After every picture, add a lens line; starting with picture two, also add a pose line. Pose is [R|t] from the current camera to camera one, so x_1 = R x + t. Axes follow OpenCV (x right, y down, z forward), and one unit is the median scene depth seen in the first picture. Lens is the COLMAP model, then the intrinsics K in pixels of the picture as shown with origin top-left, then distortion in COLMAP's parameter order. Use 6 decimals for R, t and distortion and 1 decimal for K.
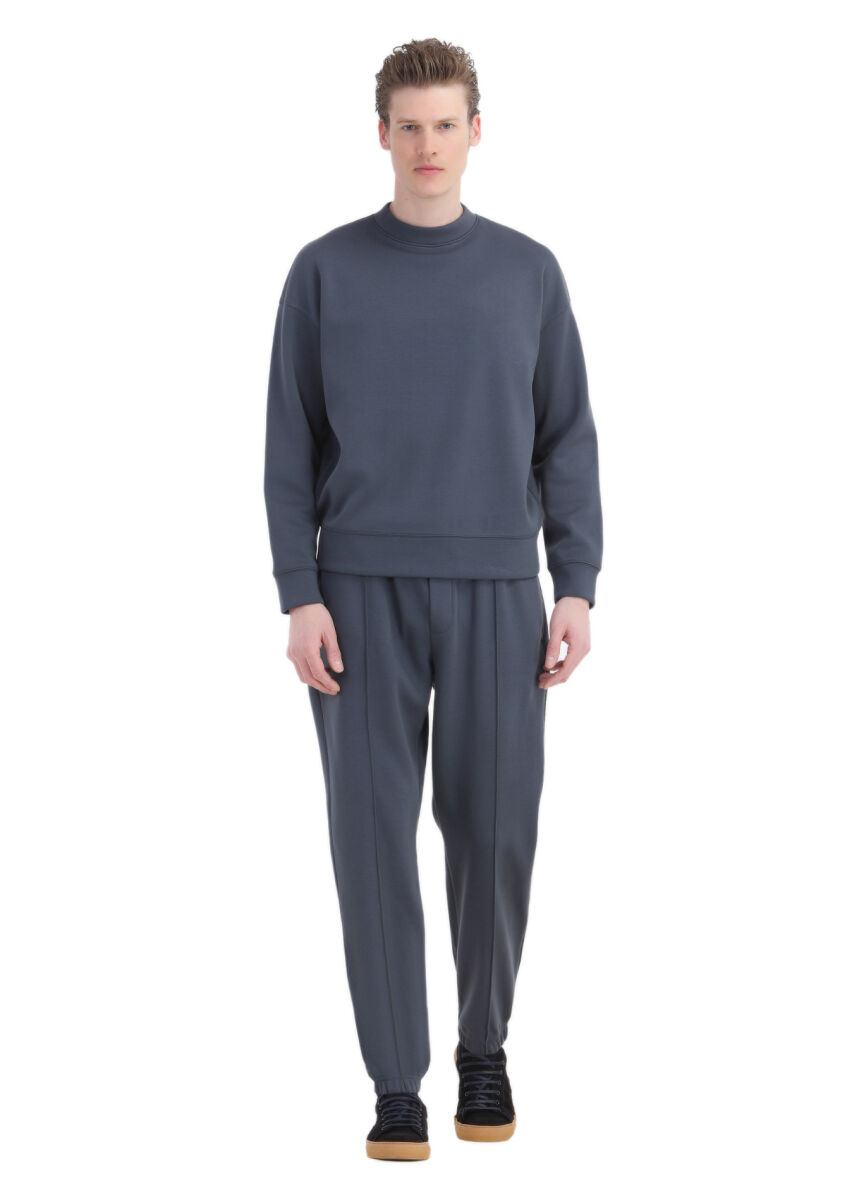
lens RADIAL K [[5197.9, 0, 426.0], [0, 5197.9, 600.0], [0, 0, 1]] dist [-2.838236, 5.486262]
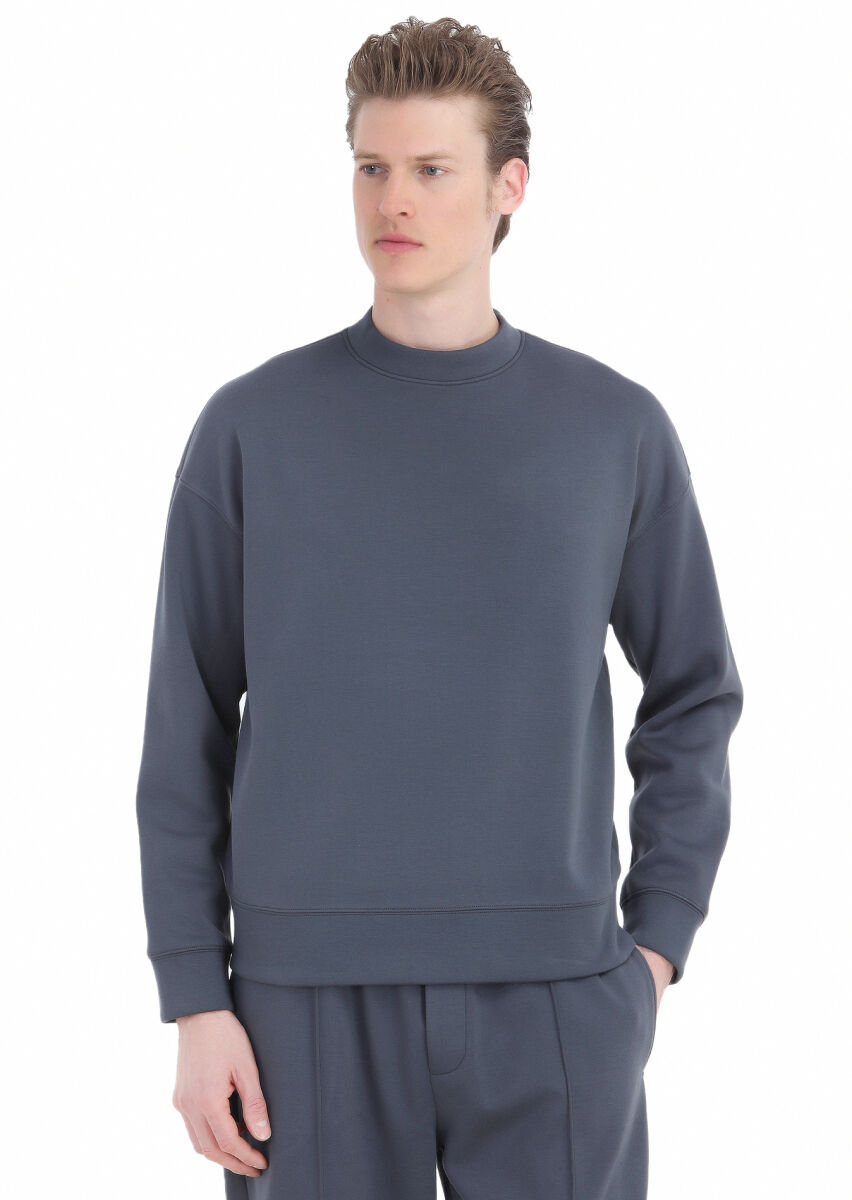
lens RADIAL K [[5067.3, 0, 426.0], [0, 5067.3, 600.0], [0, 0, 1]] dist [-1.090573, -1.620649]
pose [[0.999556, 0.007766, 0.028762, -0.015118], [-0.007436, 0.999906, -0.011558, -0.039232], [-0.028849, 0.011339, 0.999519, 0.448641]]
